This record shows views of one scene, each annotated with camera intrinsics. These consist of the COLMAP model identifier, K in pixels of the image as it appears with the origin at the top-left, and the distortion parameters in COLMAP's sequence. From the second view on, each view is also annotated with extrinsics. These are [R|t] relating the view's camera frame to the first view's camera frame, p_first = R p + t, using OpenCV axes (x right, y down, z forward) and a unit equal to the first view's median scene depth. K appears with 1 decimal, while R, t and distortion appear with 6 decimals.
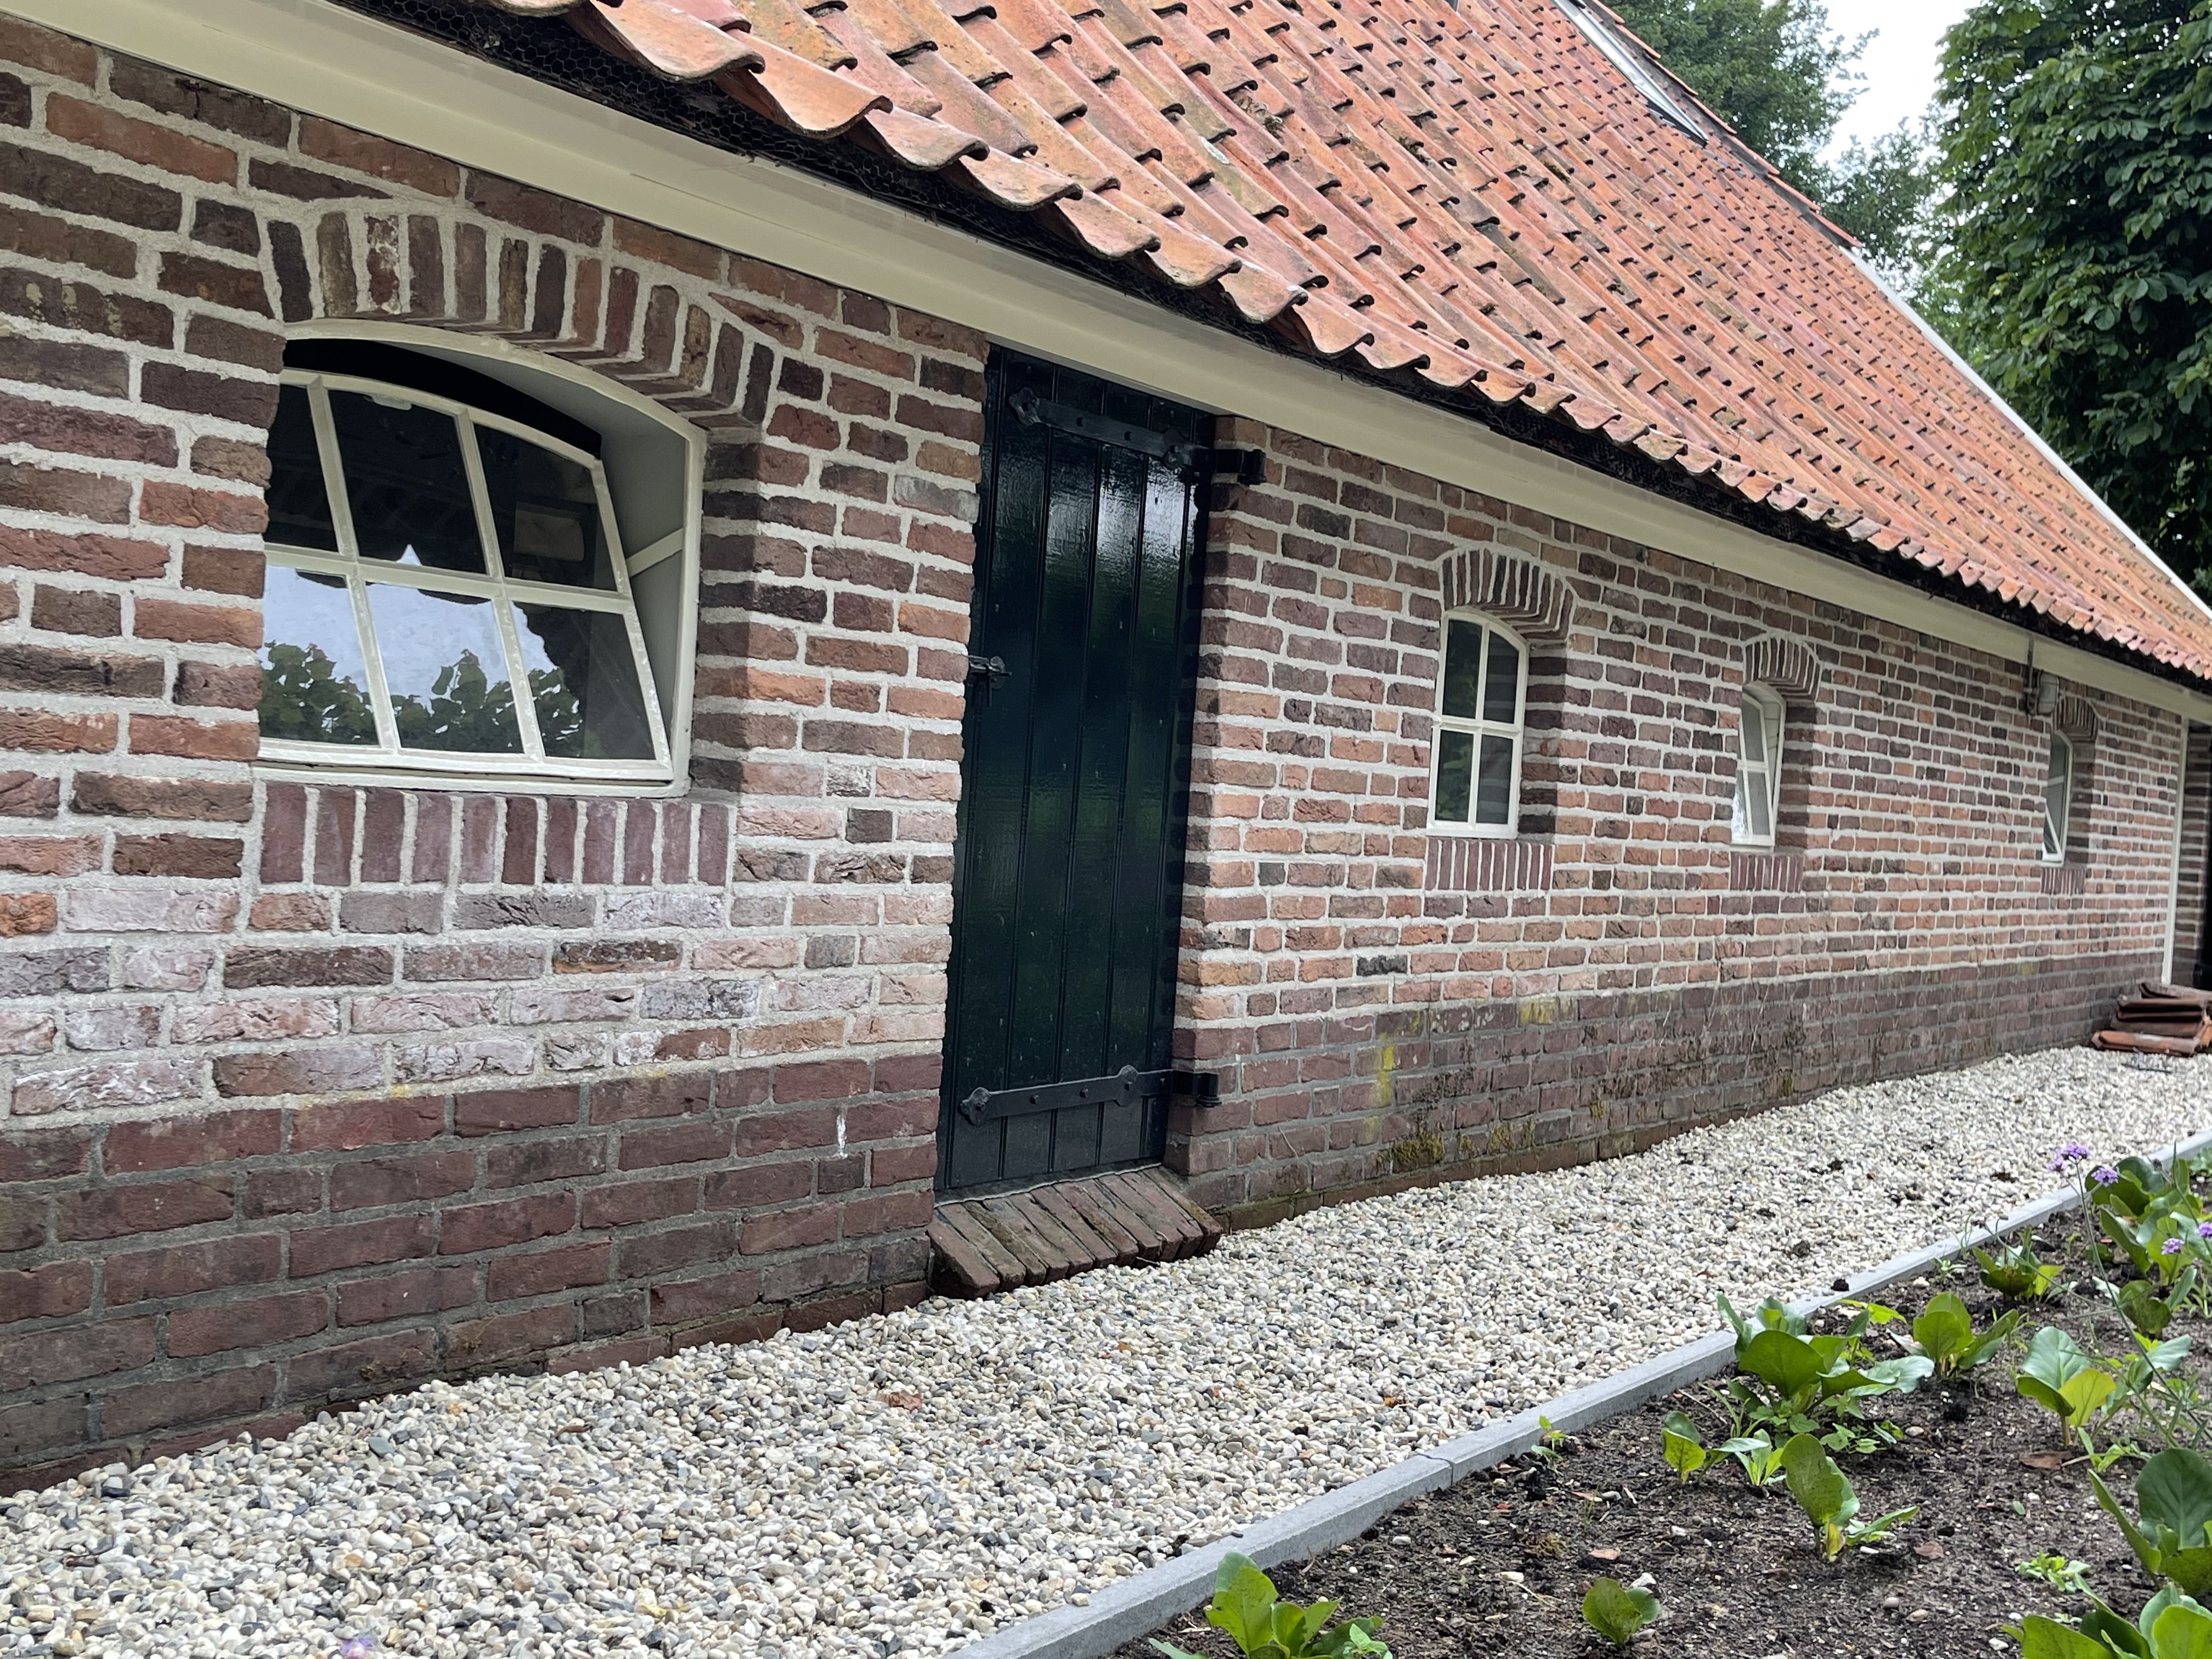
lens RADIAL K [[2456.6, 0, 1106.0], [0, 2456.6, 827.0], [0, 0, 1]] dist [0.080775, -0.368956]
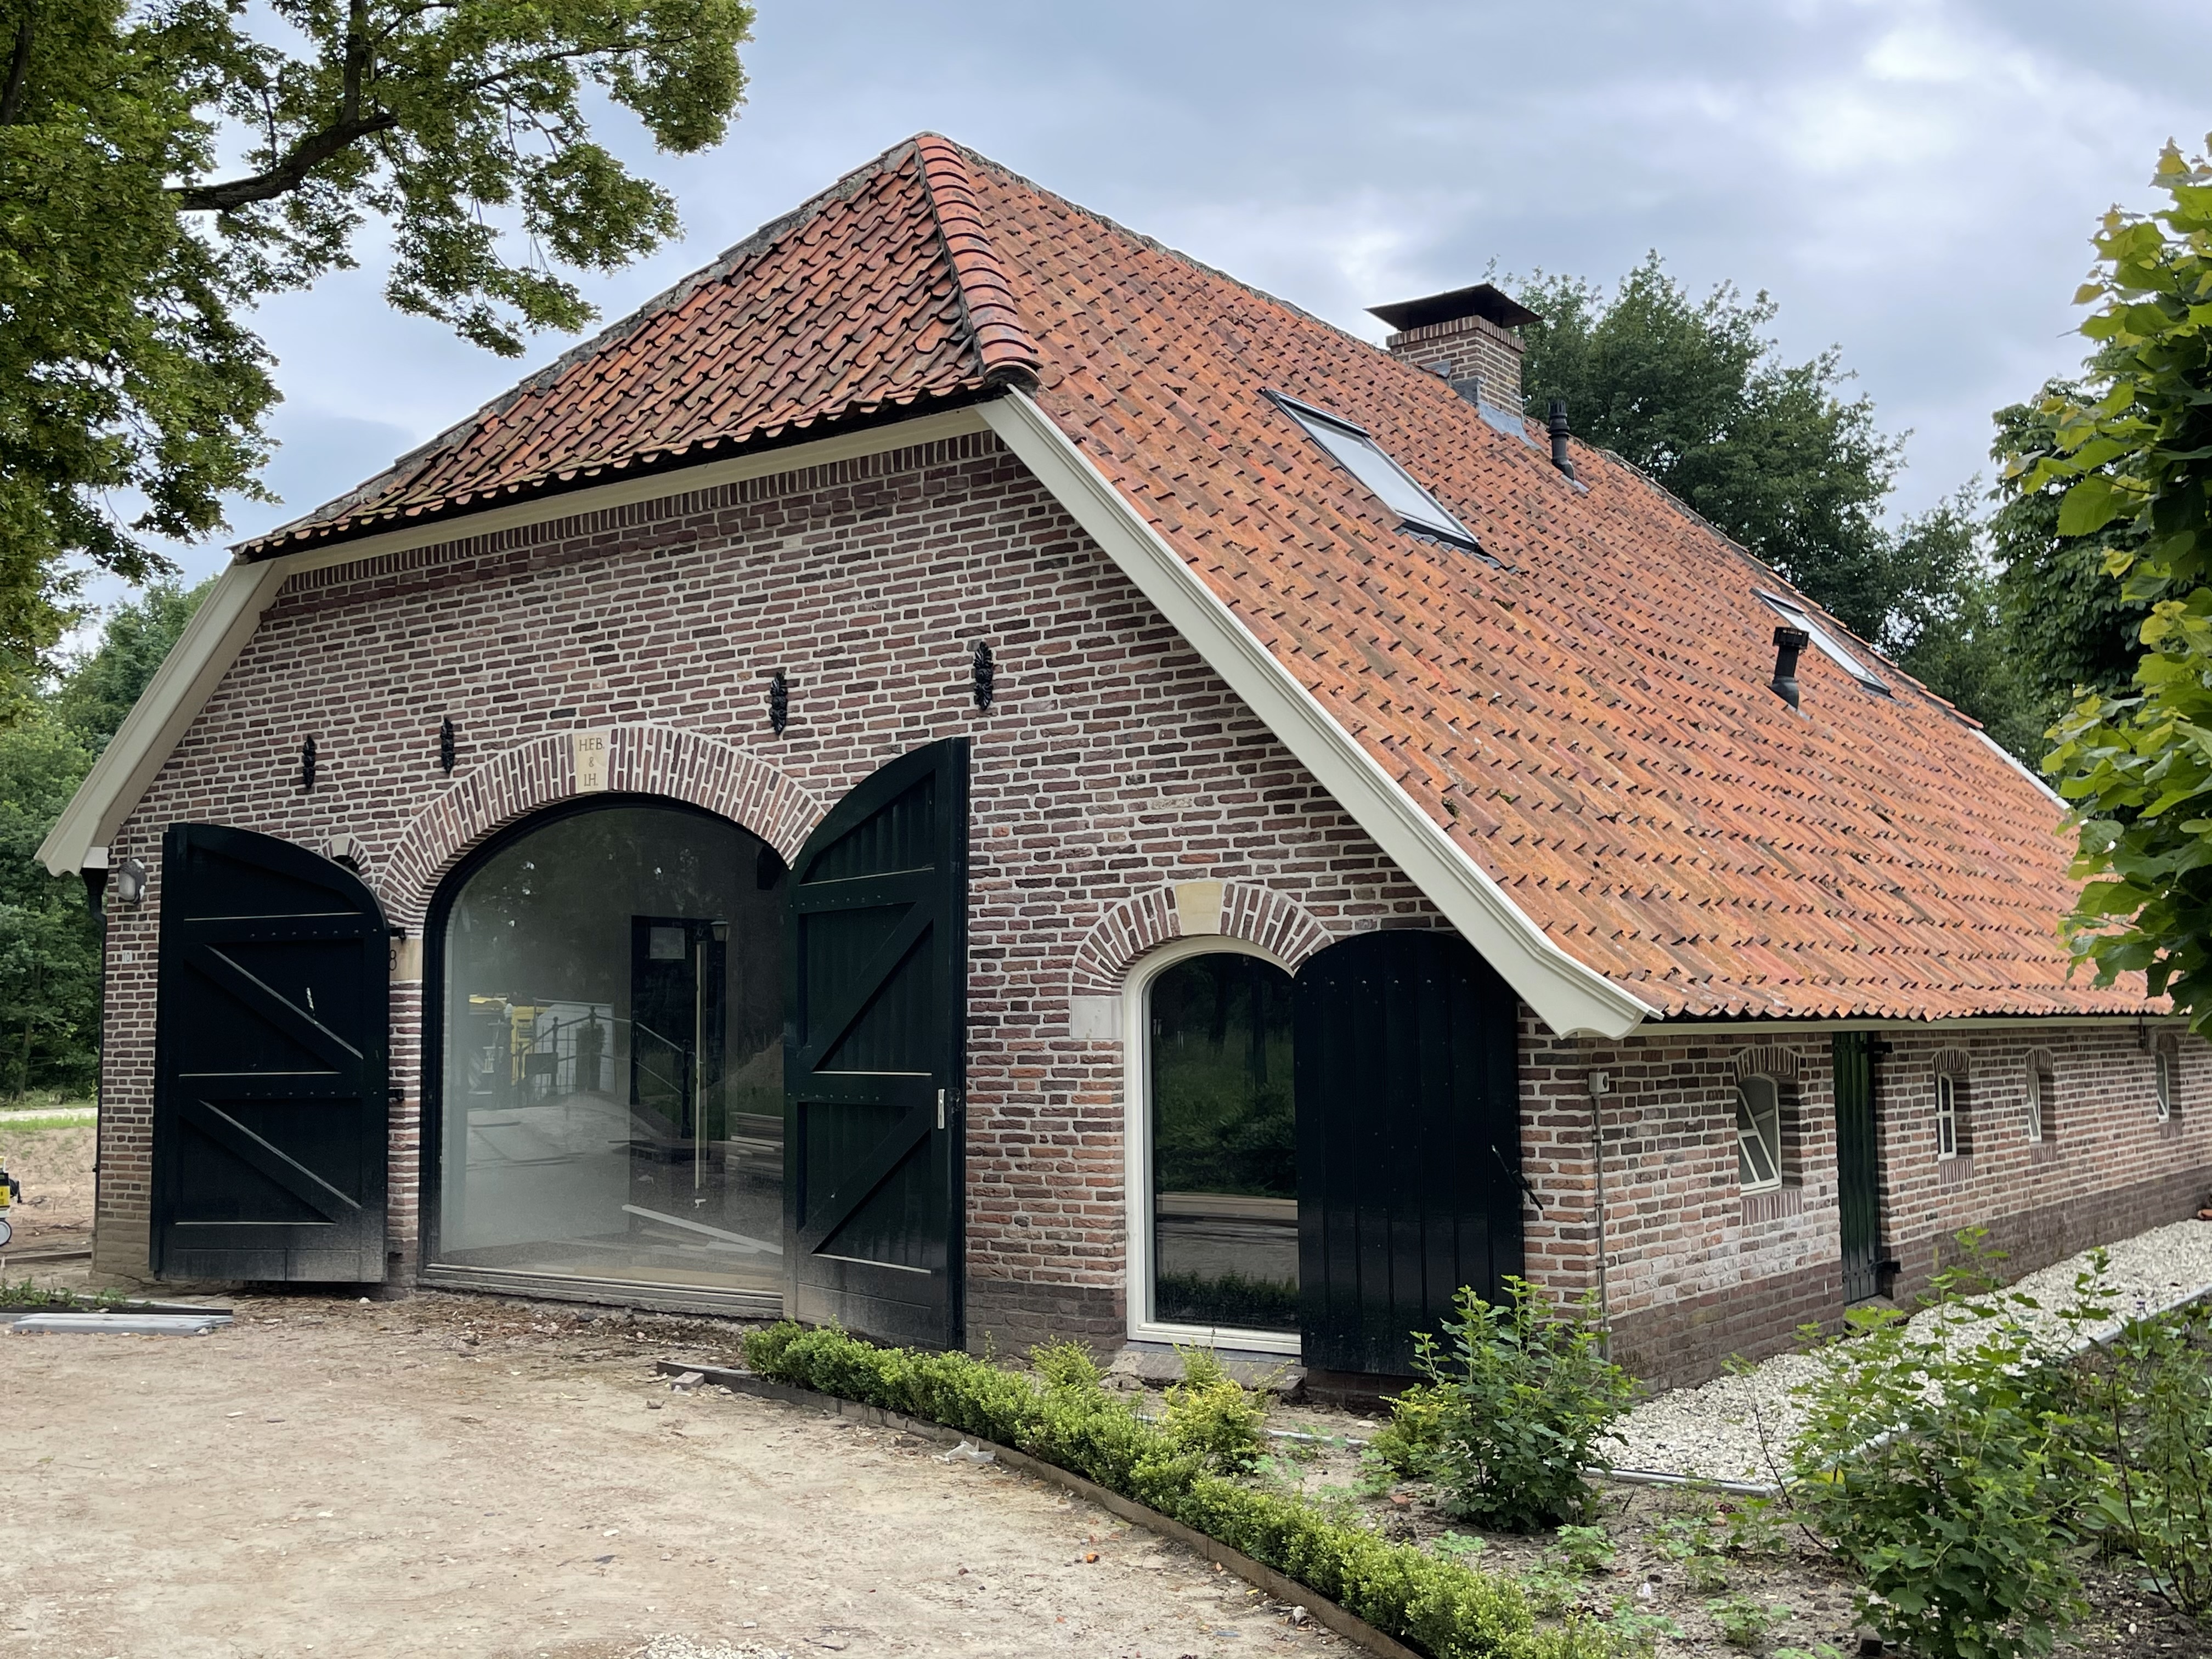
lens RADIAL K [[2282.2, 0, 1106.3], [0, 2282.2, 831.5], [0, 0, 1]] dist [-0.004560, -0.005913]
pose [[0.995446, -0.086843, -0.039301, -0.532455], [0.082181, 0.990774, -0.107765, -0.135260], [0.048297, 0.104045, 0.993399, -1.265527]]
